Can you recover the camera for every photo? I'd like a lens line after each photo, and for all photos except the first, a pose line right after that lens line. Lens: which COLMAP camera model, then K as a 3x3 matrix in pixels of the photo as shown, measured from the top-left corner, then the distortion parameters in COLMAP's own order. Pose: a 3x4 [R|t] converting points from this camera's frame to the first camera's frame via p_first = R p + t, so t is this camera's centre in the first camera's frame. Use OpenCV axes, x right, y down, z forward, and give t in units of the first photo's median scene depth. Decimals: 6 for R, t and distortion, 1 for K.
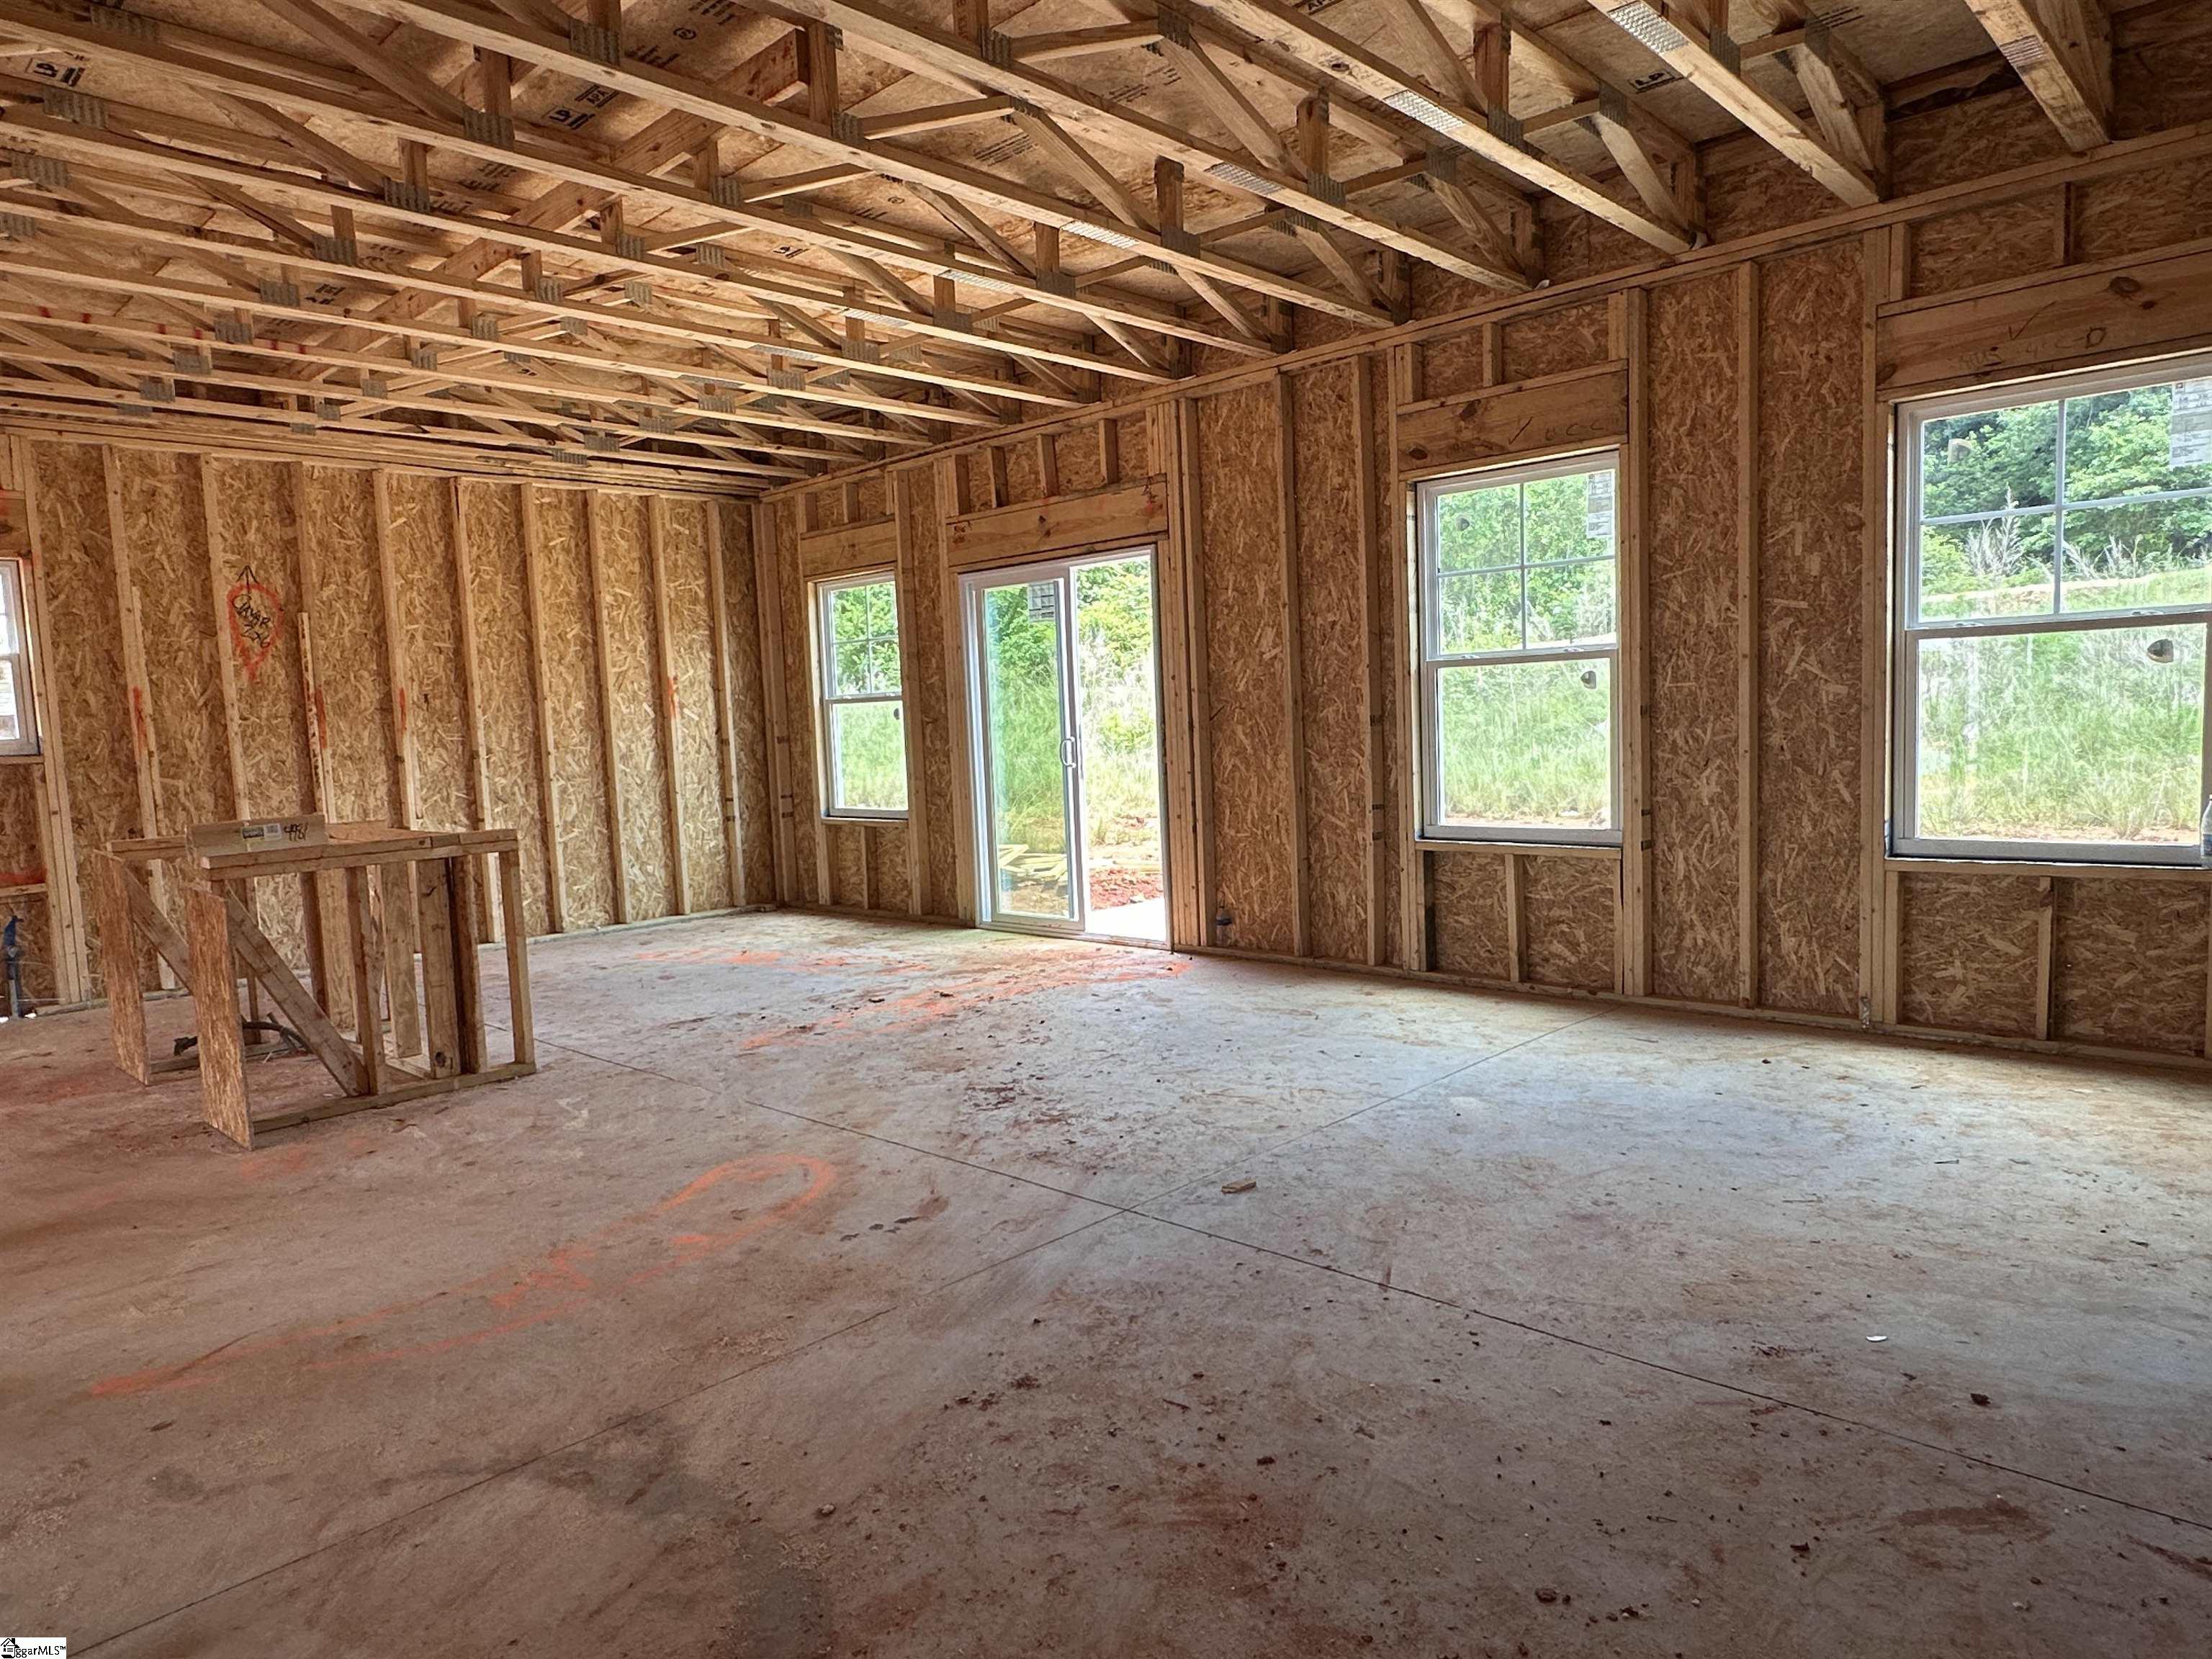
lens RADIAL K [[1390.7, 0, 1110.5], [0, 1390.7, 838.5], [0, 0, 1]] dist [-0.005089, 0.000299]
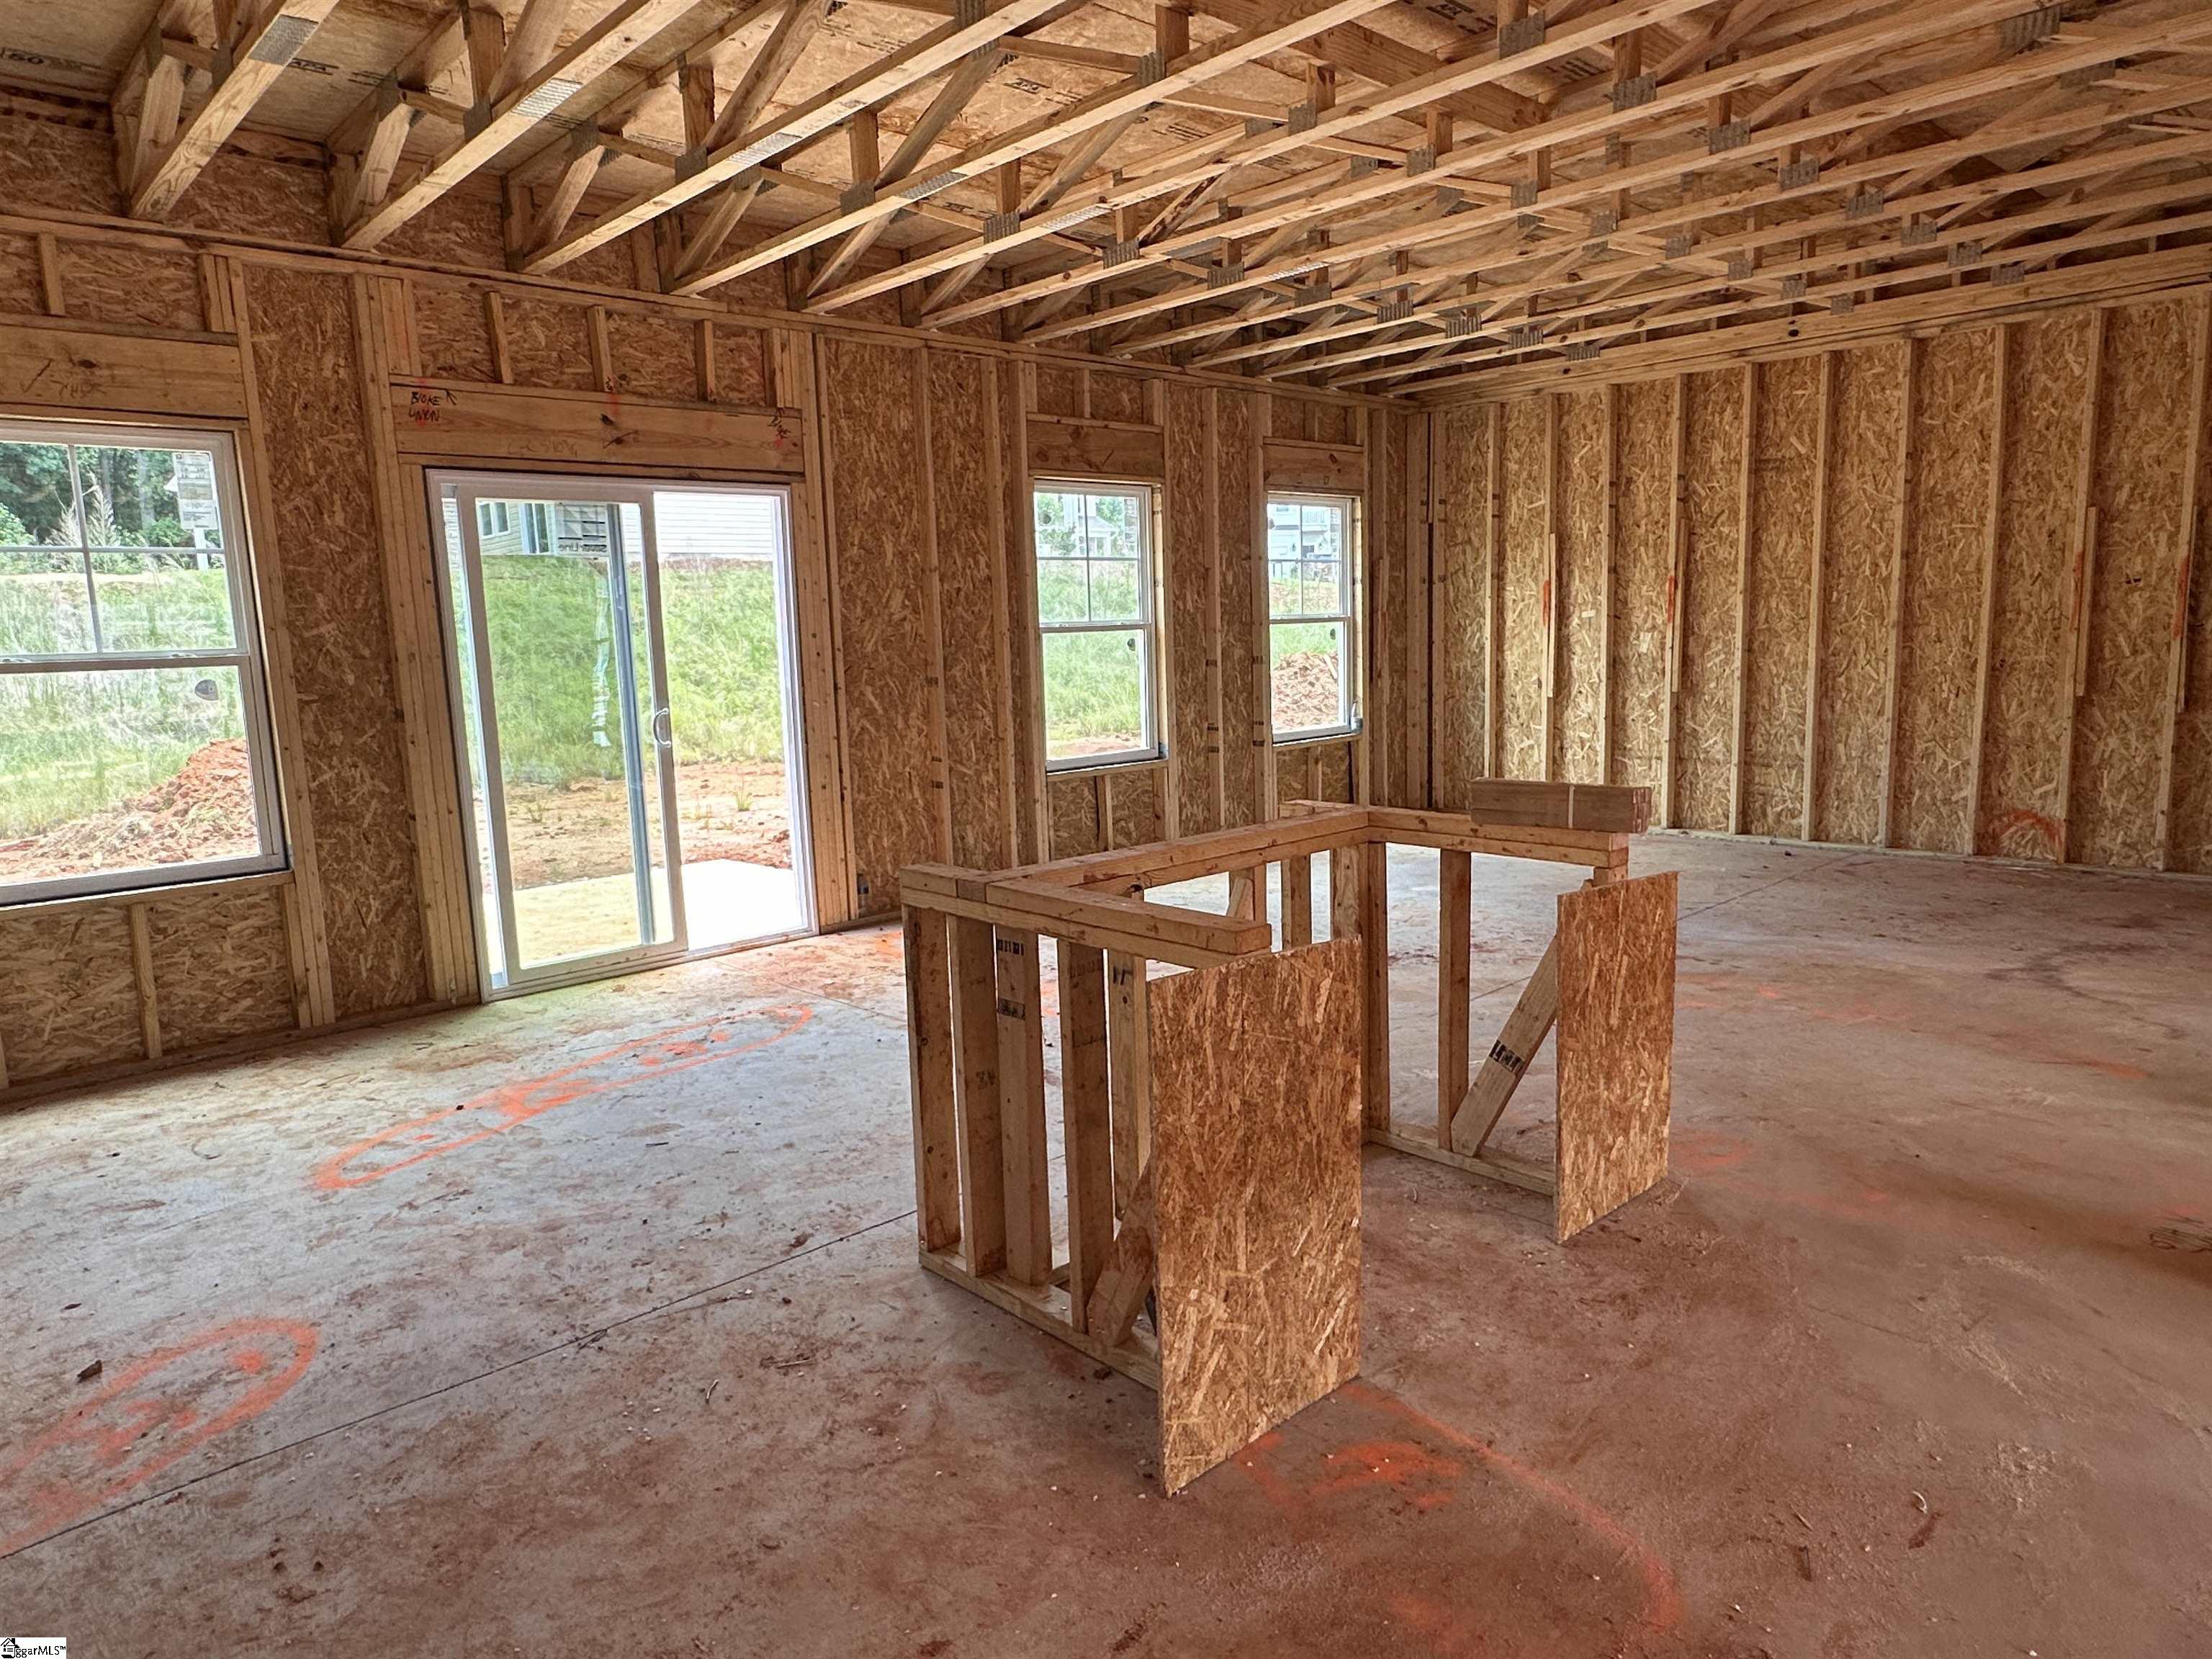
lens RADIAL K [[1390.7, 0, 1109.4], [0, 1390.7, 832.3], [0, 0, 1]] dist [-0.005089, 0.000299]
pose [[0.054647, -0.109842, 0.992446, -0.885216], [0.118582, 0.987611, 0.102778, -0.060081], [-0.991439, 0.112070, 0.066995, 0.775428]]
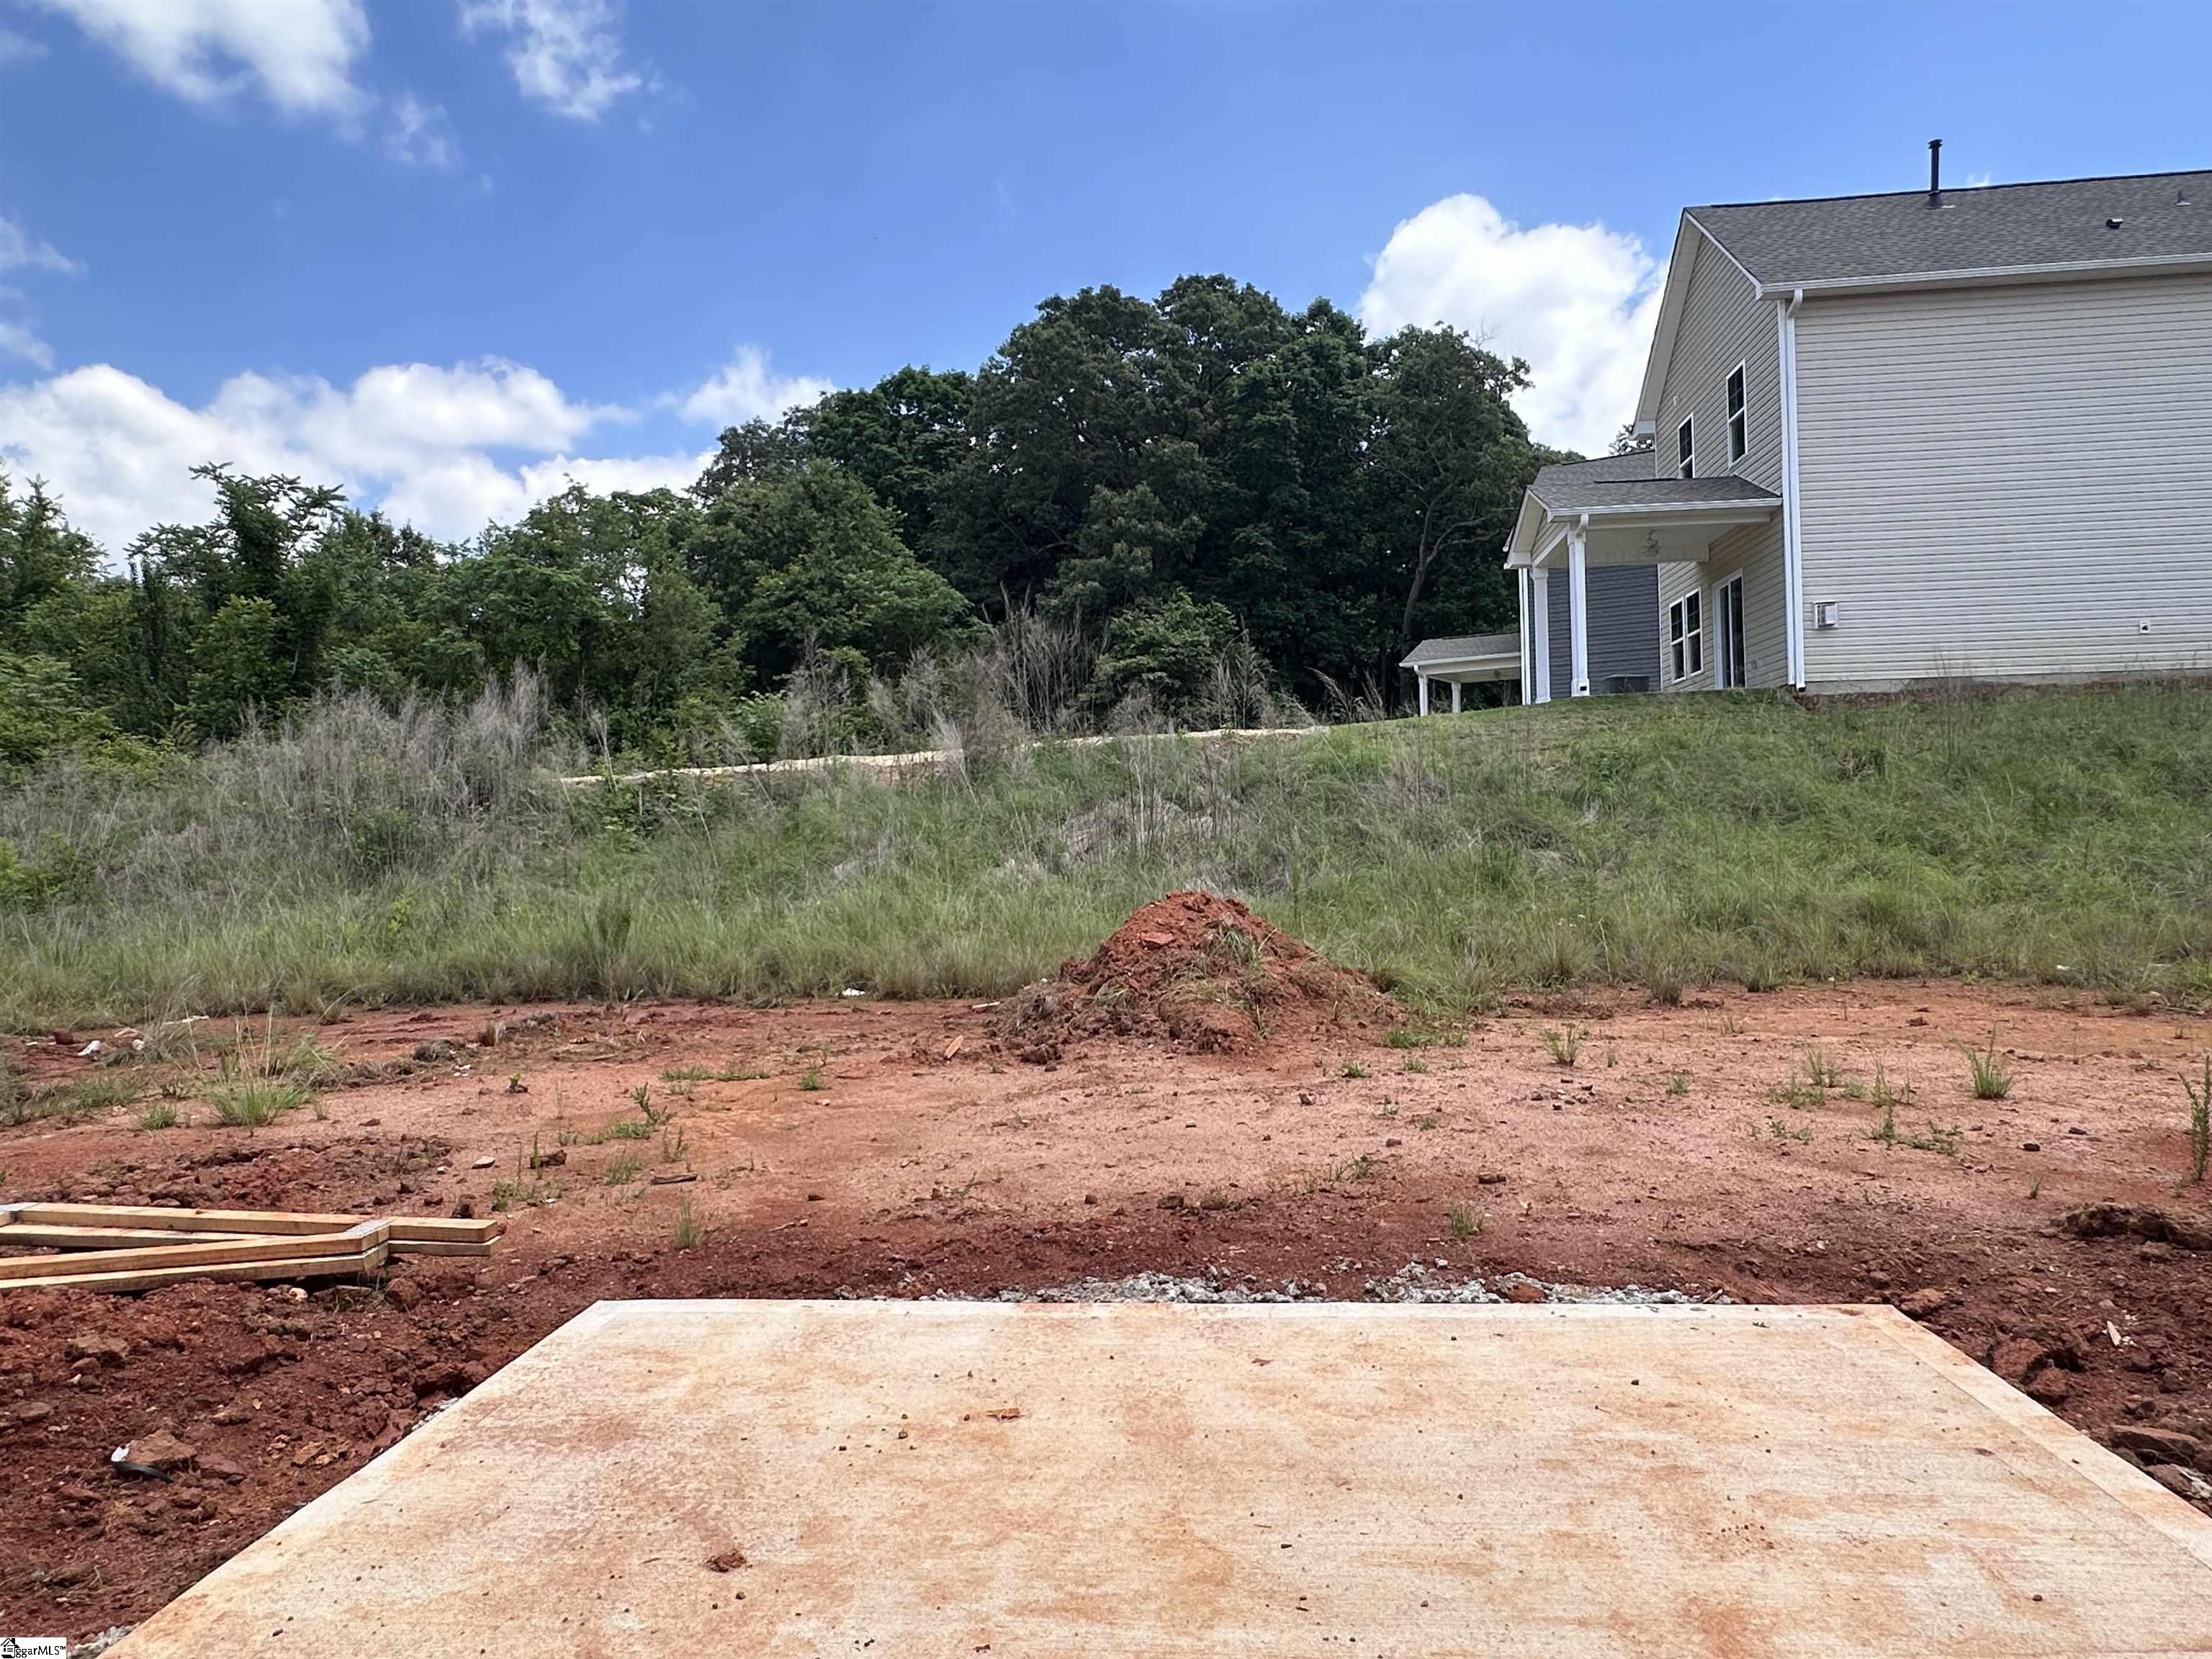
lens RADIAL K [[1390.7, 0, 1112.4], [0, 1390.7, 841.7], [0, 0, 1]] dist [-0.005089, 0.000299]
pose [[0.776929, 0.022717, 0.629178, -0.005417], [0.047756, 0.994343, -0.094871, -0.055869], [-0.627774, 0.103755, 0.771449, 1.052302]]
